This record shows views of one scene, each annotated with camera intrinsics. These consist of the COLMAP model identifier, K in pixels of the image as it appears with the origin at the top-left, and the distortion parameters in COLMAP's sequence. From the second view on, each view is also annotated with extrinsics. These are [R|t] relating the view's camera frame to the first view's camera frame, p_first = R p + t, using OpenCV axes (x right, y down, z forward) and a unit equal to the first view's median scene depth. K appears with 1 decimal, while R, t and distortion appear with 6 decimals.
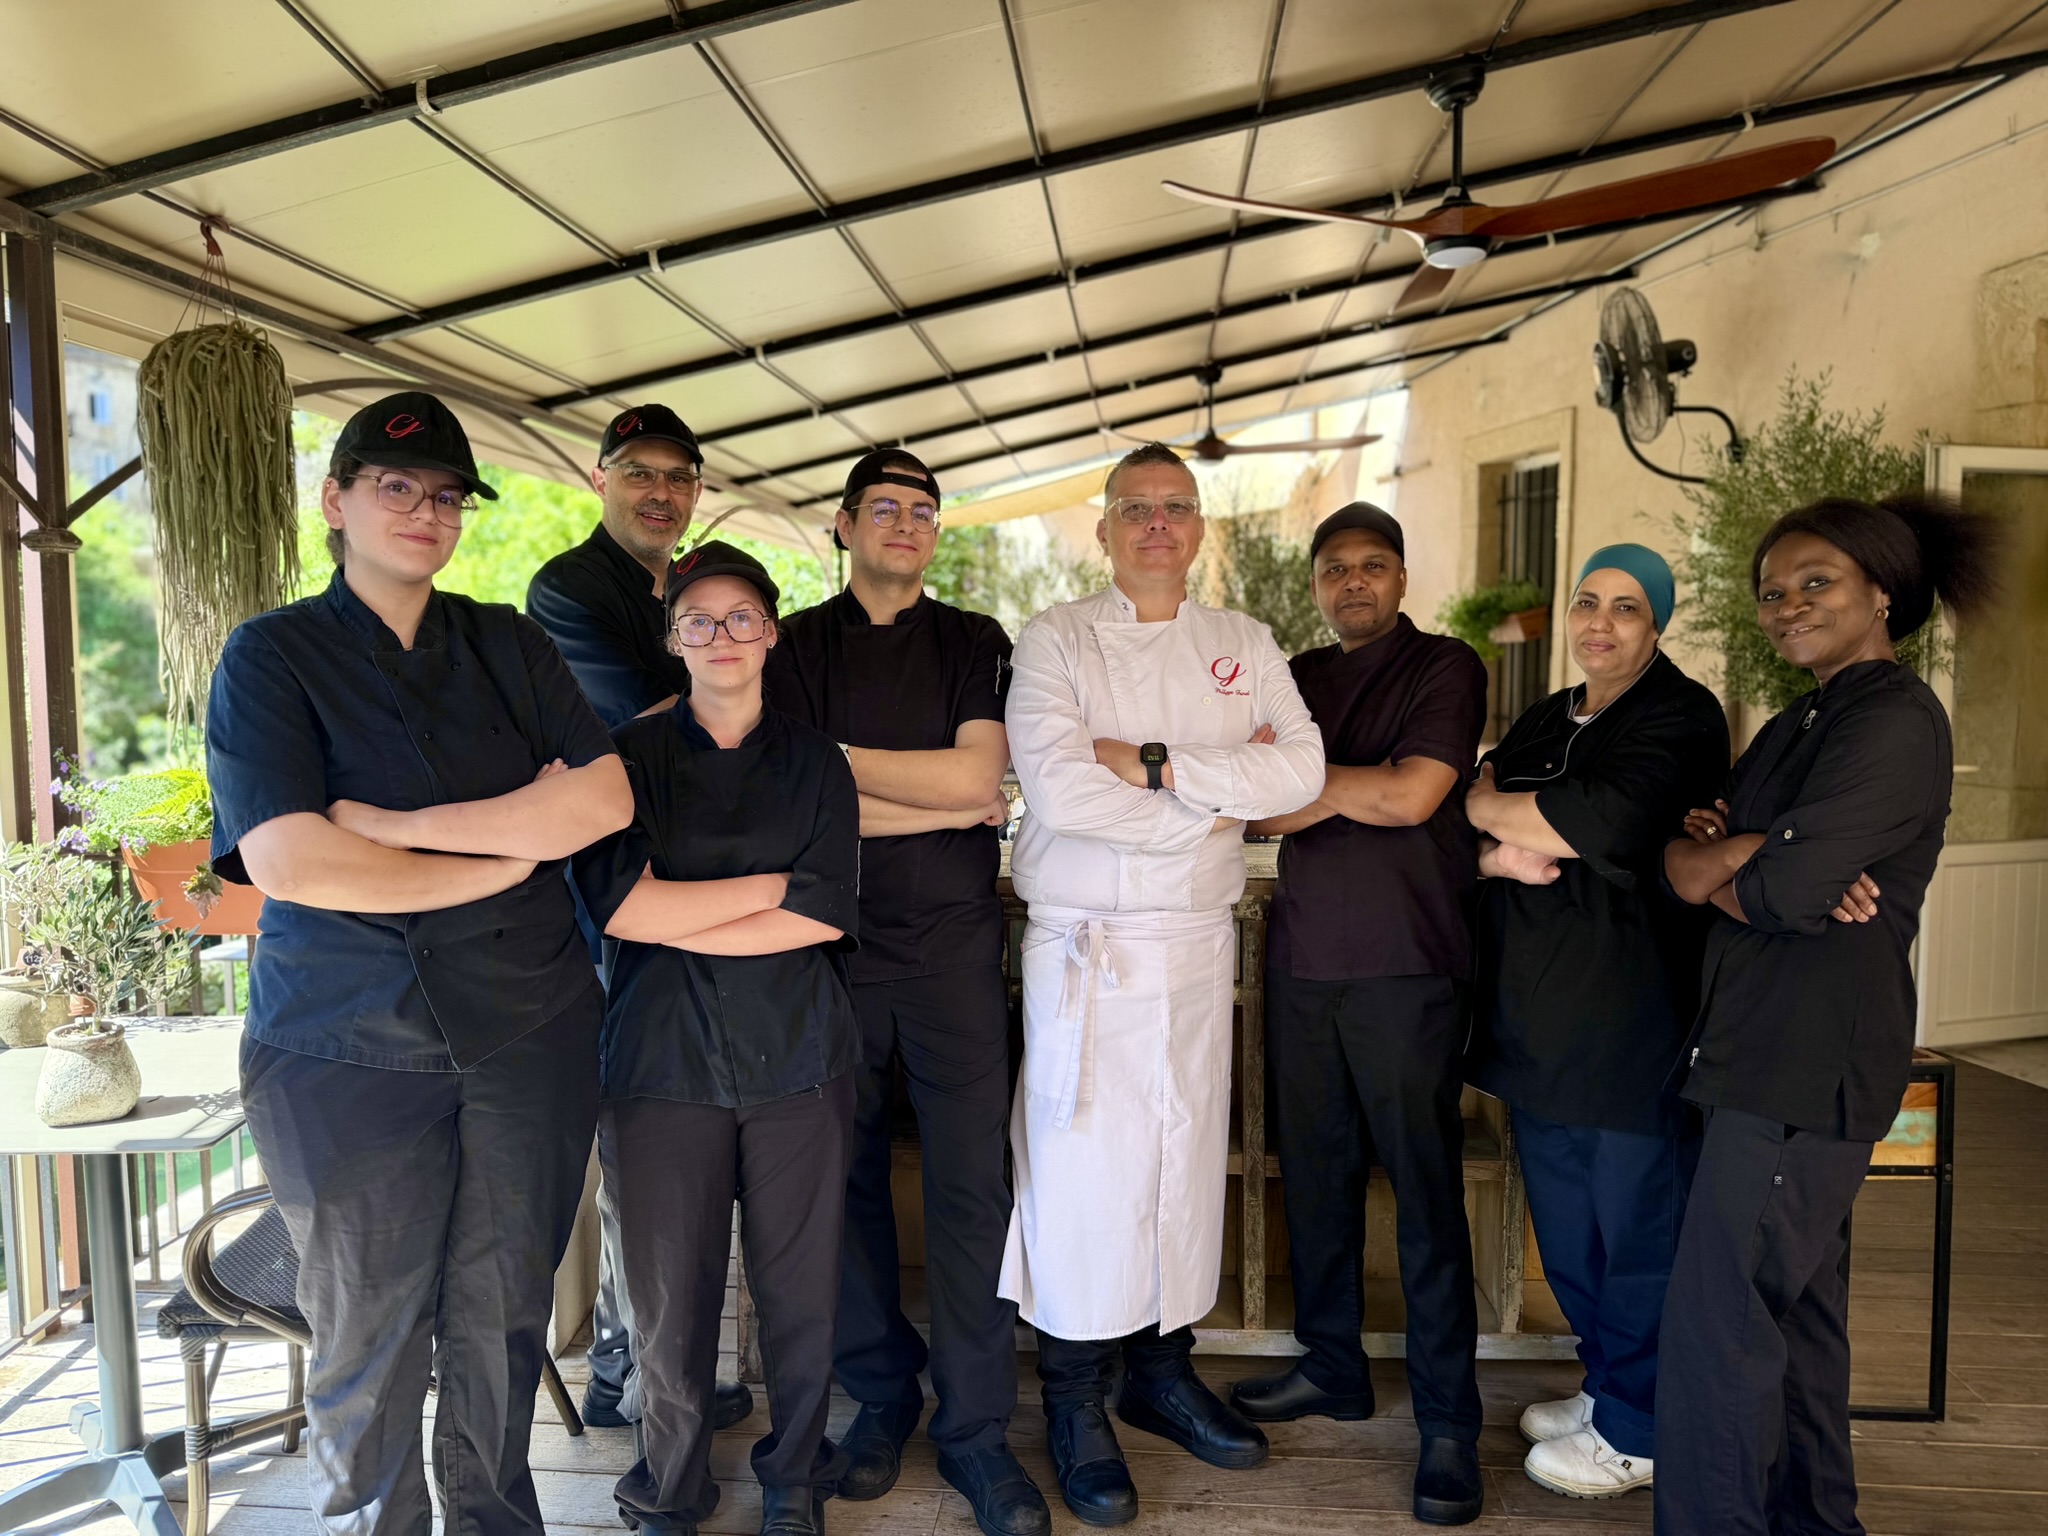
lens RADIAL K [[1414.2, 0, 1020.5], [0, 1414.2, 761.7], [0, 0, 1]] dist [-0.010087, 0.002083]
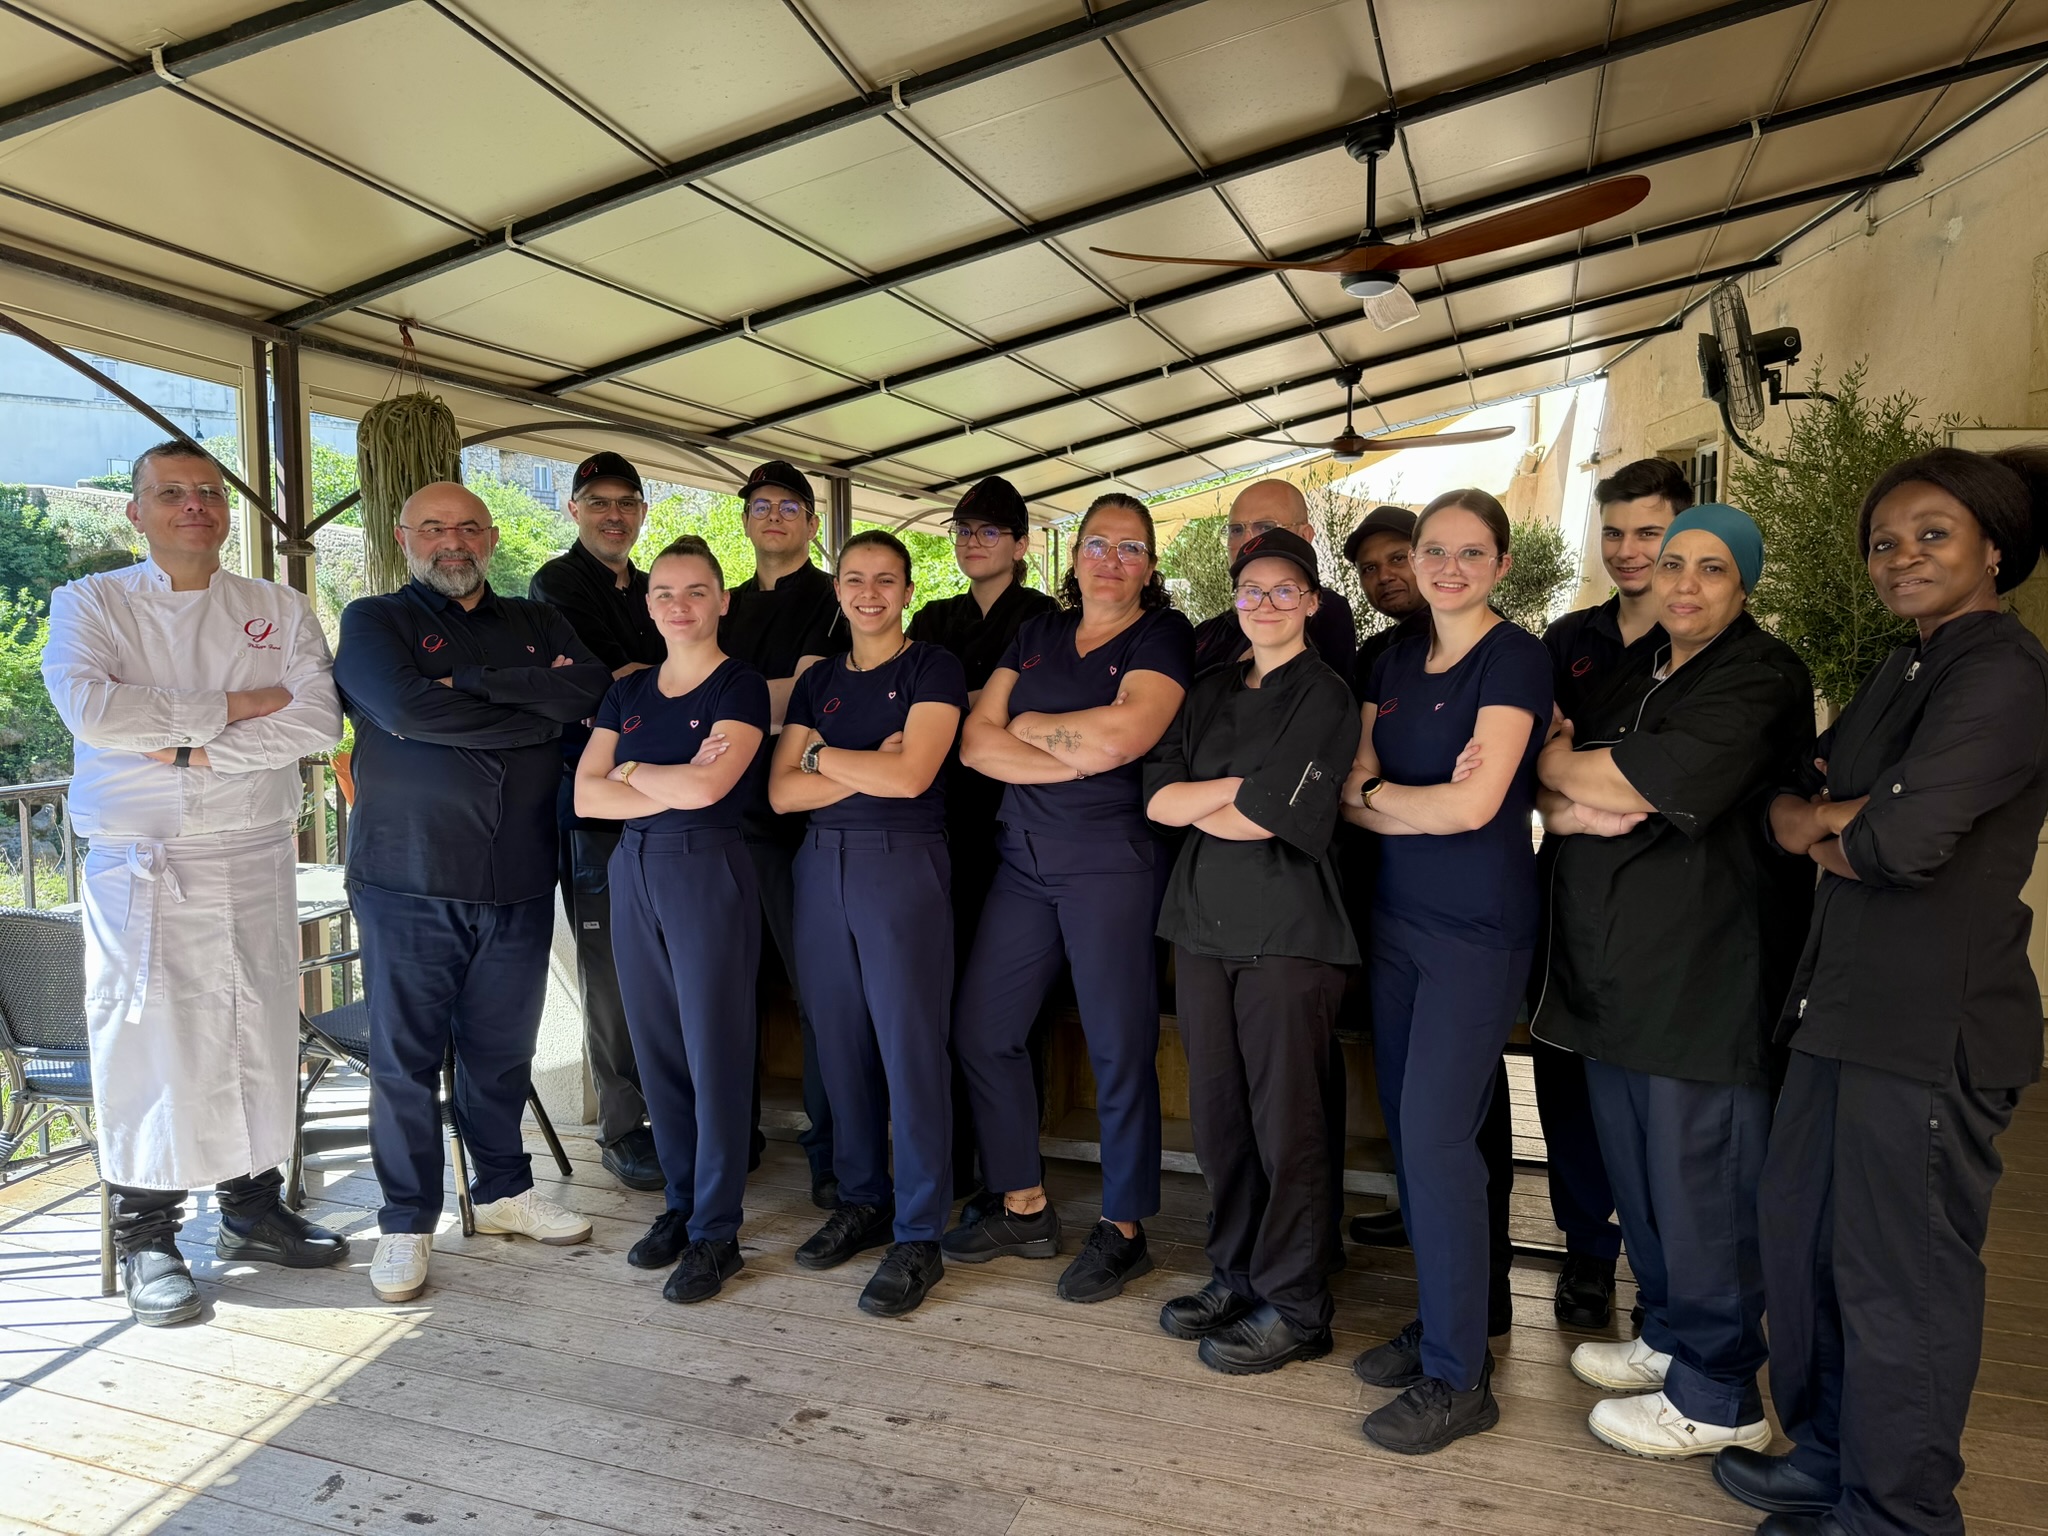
lens RADIAL K [[1418.6, 0, 1049.9], [0, 1418.6, 749.1], [0, 0, 1]] dist [0.056022, -0.088466]
pose [[0.968029, 0.024910, -0.249598, 0.340345], [-0.025624, 0.999672, 0.000390, 0.024315], [0.249526, 0.006019, 0.968349, -0.188756]]
